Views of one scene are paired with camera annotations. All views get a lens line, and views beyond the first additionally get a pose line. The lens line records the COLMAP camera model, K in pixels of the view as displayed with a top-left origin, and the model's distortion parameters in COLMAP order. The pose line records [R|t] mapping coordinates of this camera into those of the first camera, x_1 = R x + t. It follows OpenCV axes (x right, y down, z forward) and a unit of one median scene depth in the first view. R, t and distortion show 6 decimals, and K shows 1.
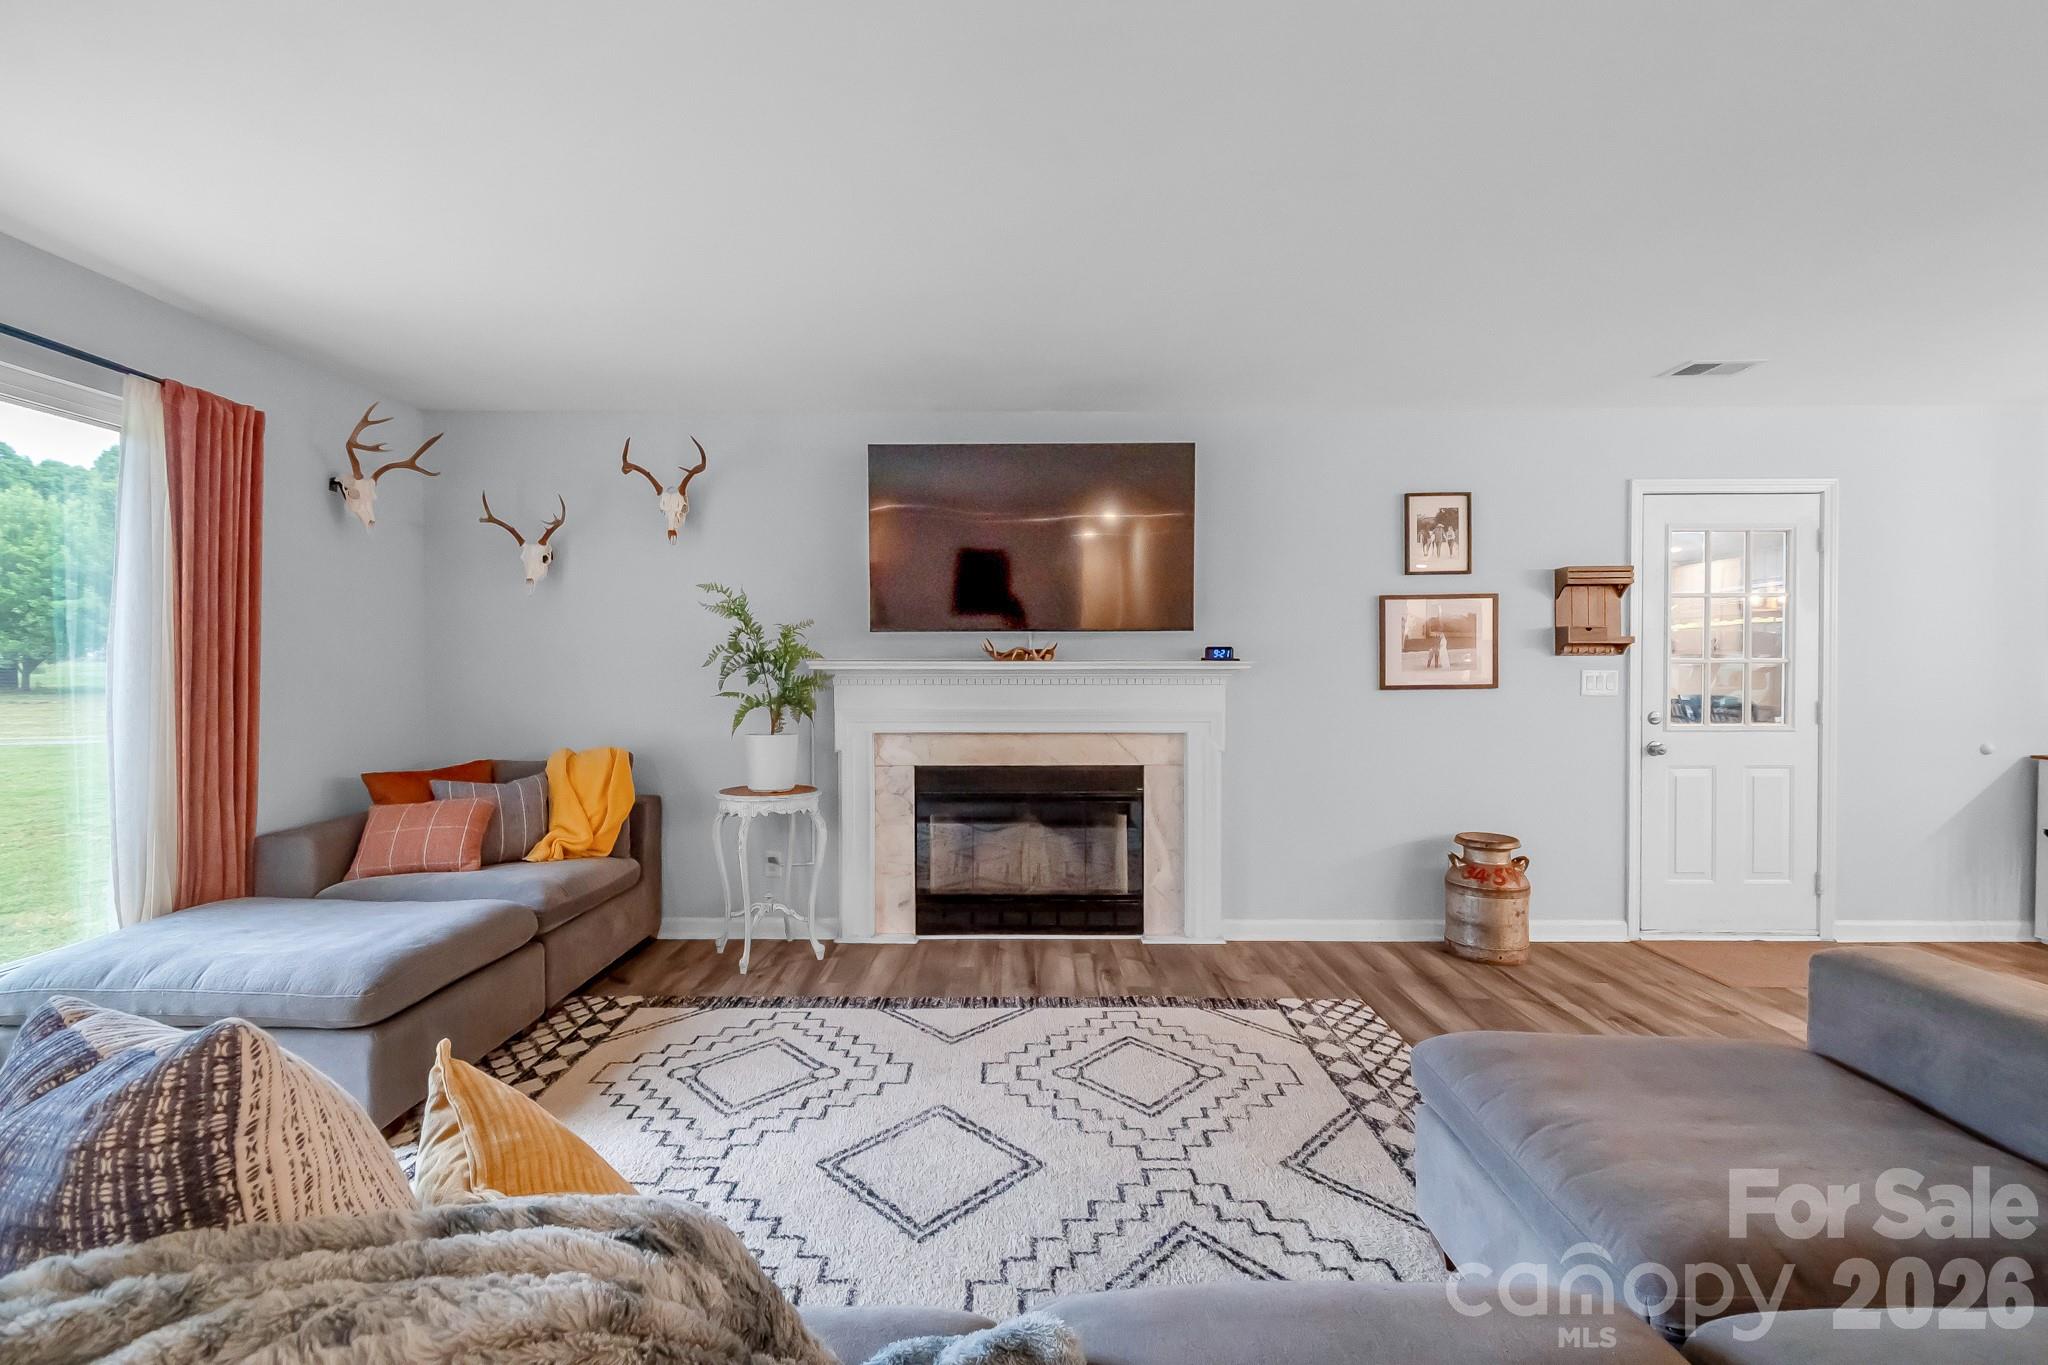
lens RADIAL K [[922.5, 0, 1024.0], [0, 922.5, 682.5], [0, 0, 1]] dist [-0.000658, -0.000305]
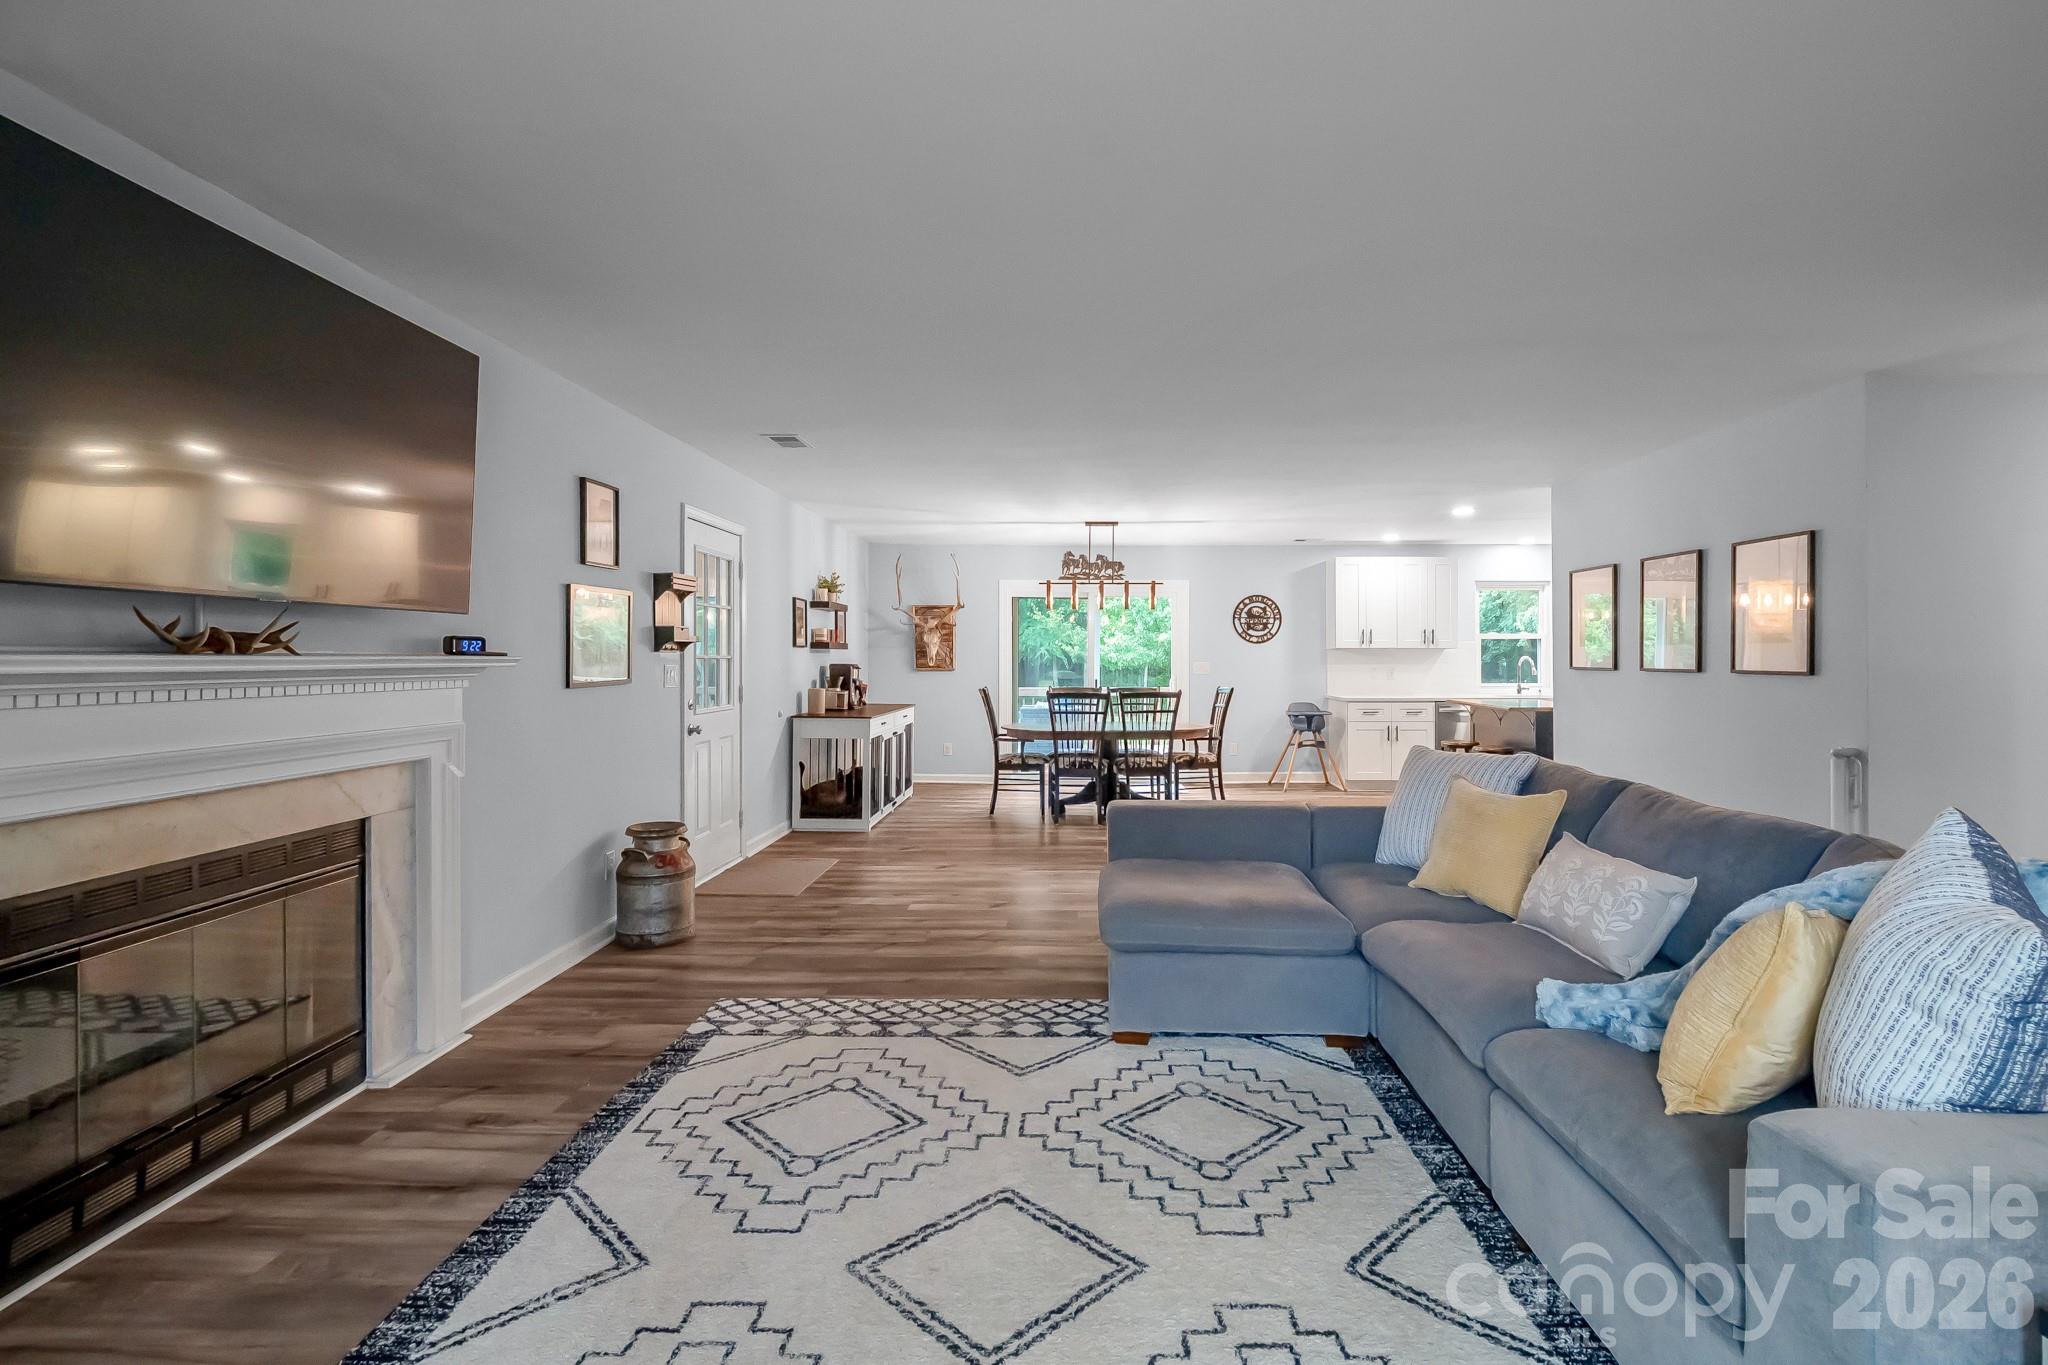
lens RADIAL K [[916.7, 0, 1059.3], [0, 916.7, 658.0], [0, 0, 1]] dist [-0.001433, -0.000716]
pose [[0.016474, 0.000958, 0.999864, -0.622242], [0.017047, 0.999854, -0.001239, -0.015482], [-0.999719, 0.017065, 0.016455, 0.620273]]
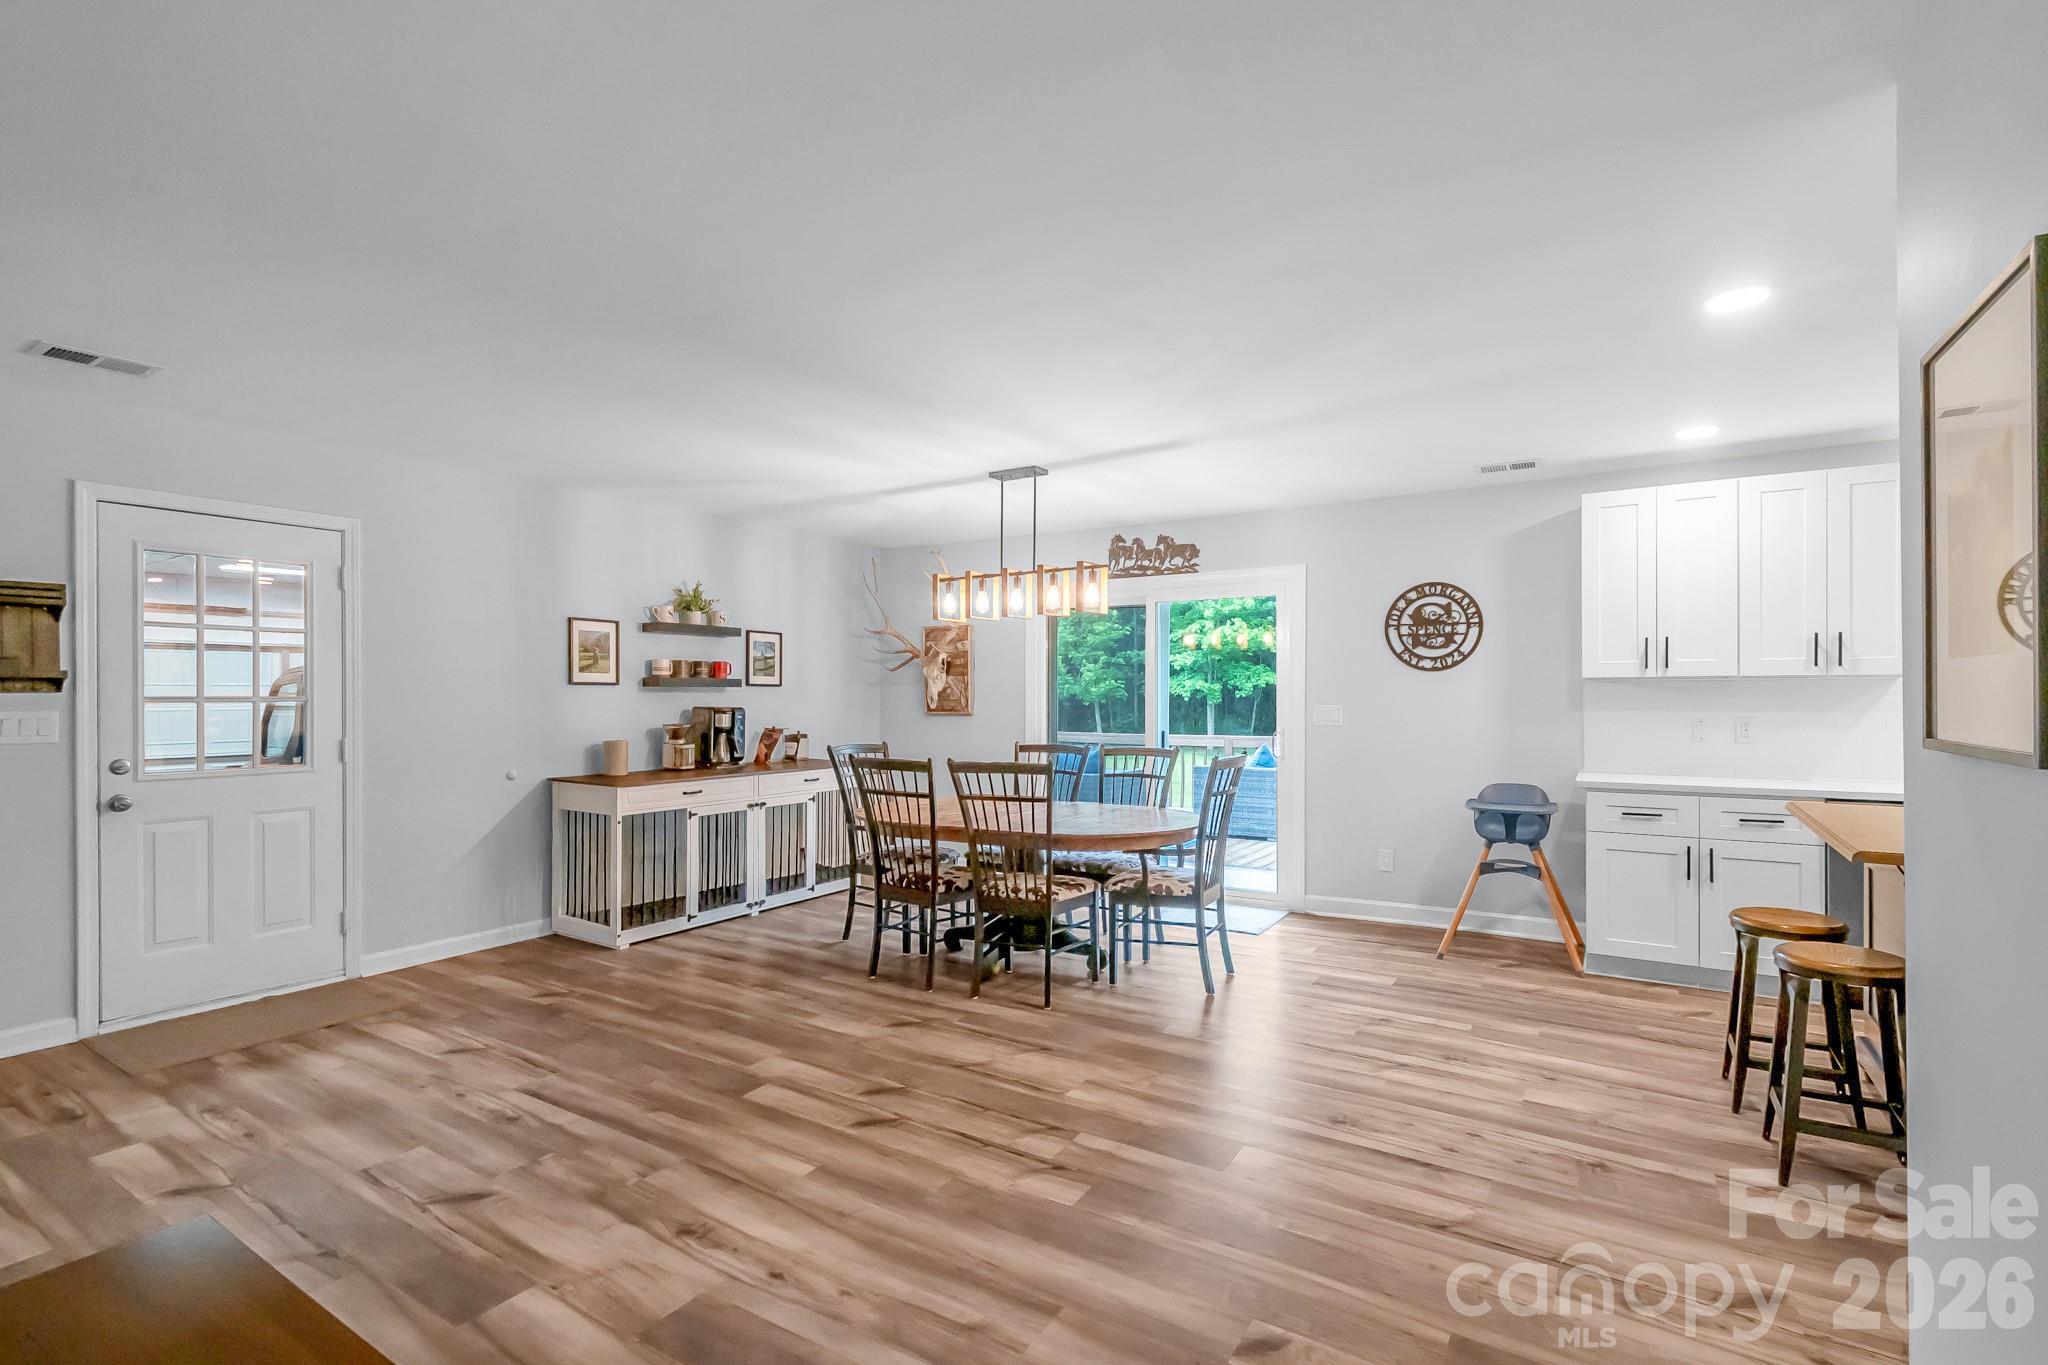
lens RADIAL K [[923.3, 0, 1007.1], [0, 923.3, 696.7], [0, 0, 1]] dist [0.001035, -0.000134]
pose [[0.543648, -0.000002, 0.839313, 0.523100], [0.015590, 0.999828, -0.010095, -0.005991], [-0.839168, 0.018573, 0.543555, -0.187018]]
